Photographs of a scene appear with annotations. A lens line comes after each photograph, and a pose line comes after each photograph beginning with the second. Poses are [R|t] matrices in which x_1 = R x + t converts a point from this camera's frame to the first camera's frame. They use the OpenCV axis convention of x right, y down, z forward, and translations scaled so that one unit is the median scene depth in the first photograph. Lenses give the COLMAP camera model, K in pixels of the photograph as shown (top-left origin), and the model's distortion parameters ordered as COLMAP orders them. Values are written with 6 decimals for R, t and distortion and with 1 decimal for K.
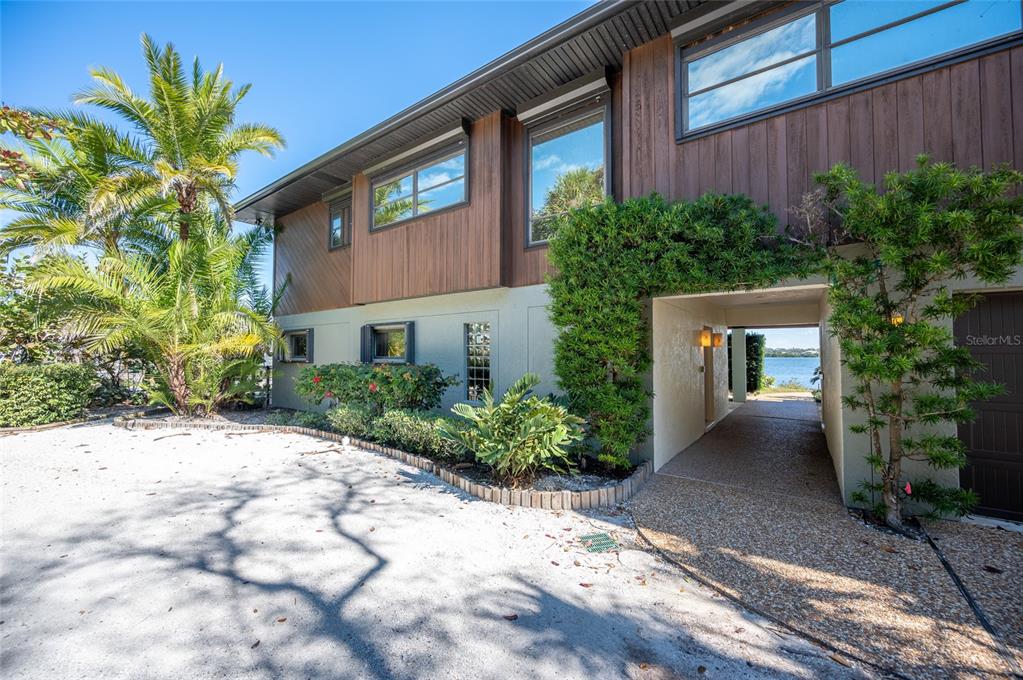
lens RADIAL K [[401.2, 0, 507.2], [0, 401.2, 337.8], [0, 0, 1]] dist [0.000457, -0.000006]
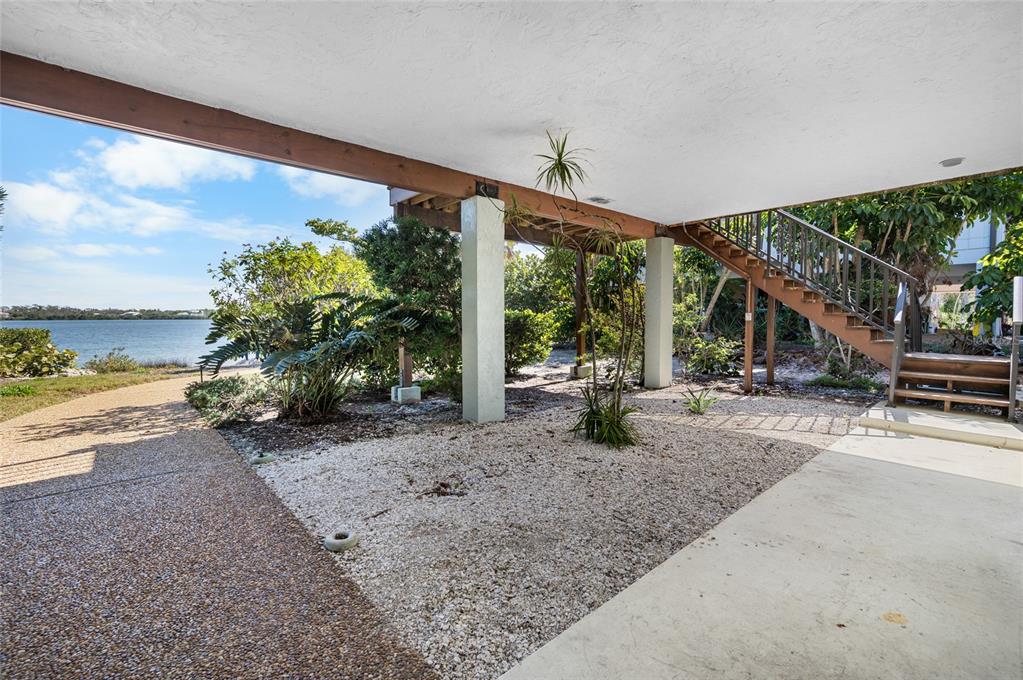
lens RADIAL K [[433.1, 0, 507.0], [0, 433.1, 342.9], [0, 0, 1]] dist [-0.000825, -0.000399]
pose [[0.207999, -0.059099, 0.976342, 0.892153], [-0.039862, 0.996832, 0.068831, 0.109490], [-0.977316, -0.053236, 0.204984, 1.288943]]
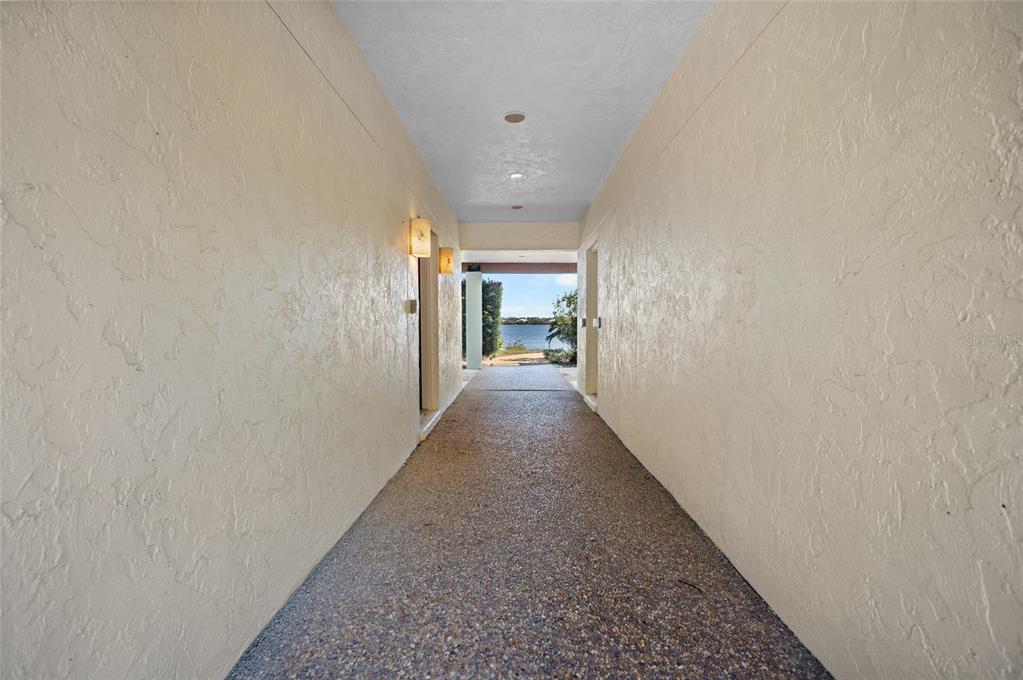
lens RADIAL K [[428.0, 0, 505.2], [0, 428.0, 339.0], [0, 0, 1]] dist [0.000201, -0.000085]
pose [[0.821584, -0.028014, 0.569399, 0.292104], [-0.015858, 0.997282, 0.071947, 0.077267], [-0.569867, -0.068140, 0.818907, 0.536864]]
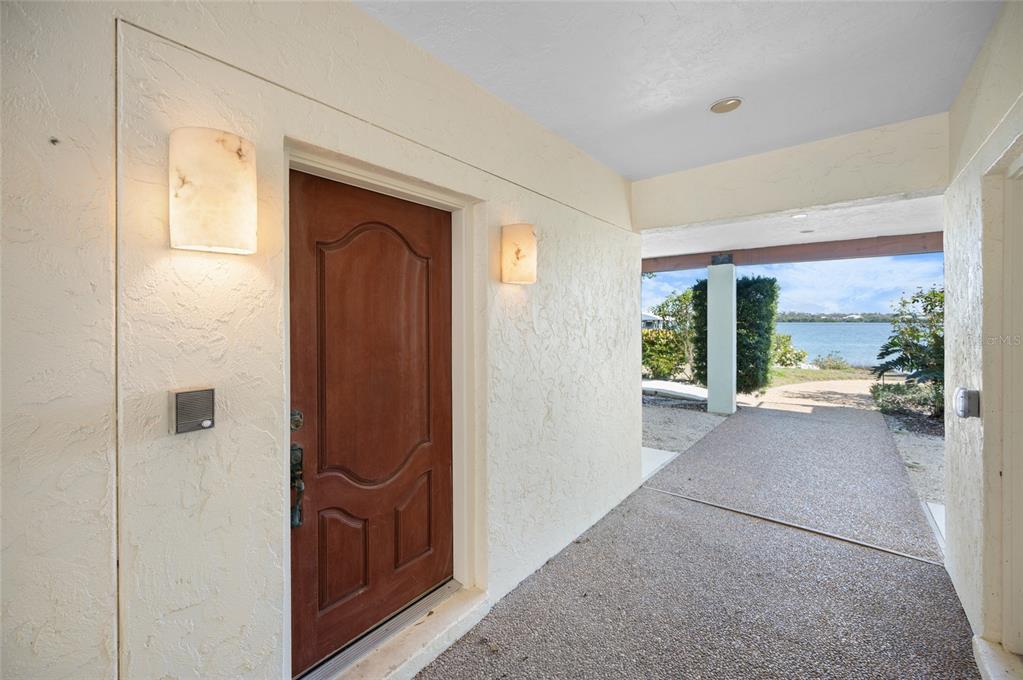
lens RADIAL K [[408.9, 0, 508.3], [0, 408.9, 315.4], [0, 0, 1]] dist [0.000139, -0.000107]
pose [[0.998549, -0.002331, -0.053809, 0.608235], [0.003945, 0.999545, 0.029915, 0.039596], [0.053715, -0.030084, 0.998103, 0.855648]]
